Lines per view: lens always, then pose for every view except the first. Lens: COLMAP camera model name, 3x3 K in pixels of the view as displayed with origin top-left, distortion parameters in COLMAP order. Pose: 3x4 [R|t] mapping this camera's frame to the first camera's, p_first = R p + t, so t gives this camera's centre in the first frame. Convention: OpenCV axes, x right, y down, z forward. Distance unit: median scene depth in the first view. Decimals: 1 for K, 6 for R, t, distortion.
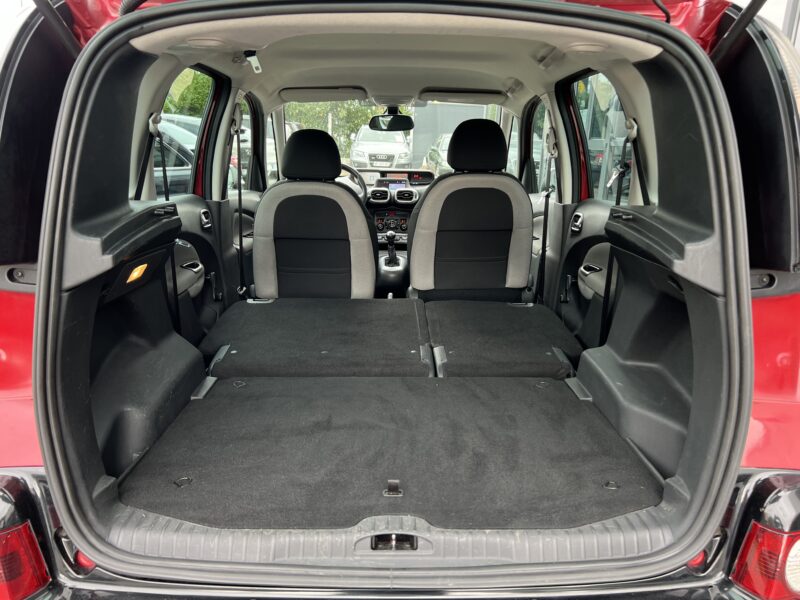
lens RADIAL K [[598.9, 0, 400.0], [0, 598.9, 300.0], [0, 0, 1]] dist [0.000610, 0.000386]
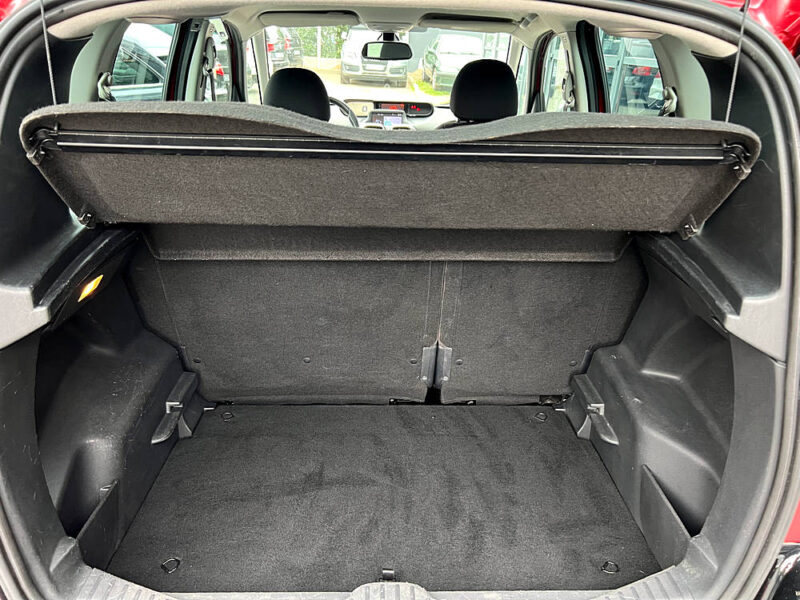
lens RADIAL K [[600.5, 0, 401.5], [0, 600.5, 311.6], [0, 0, 1]] dist [0.055212, -0.079312]
pose [[0.999881, 0.006473, 0.013982, -0.005173], [-0.008636, 0.986963, 0.160714, -0.134674], [-0.012760, -0.160815, 0.986902, 0.115895]]
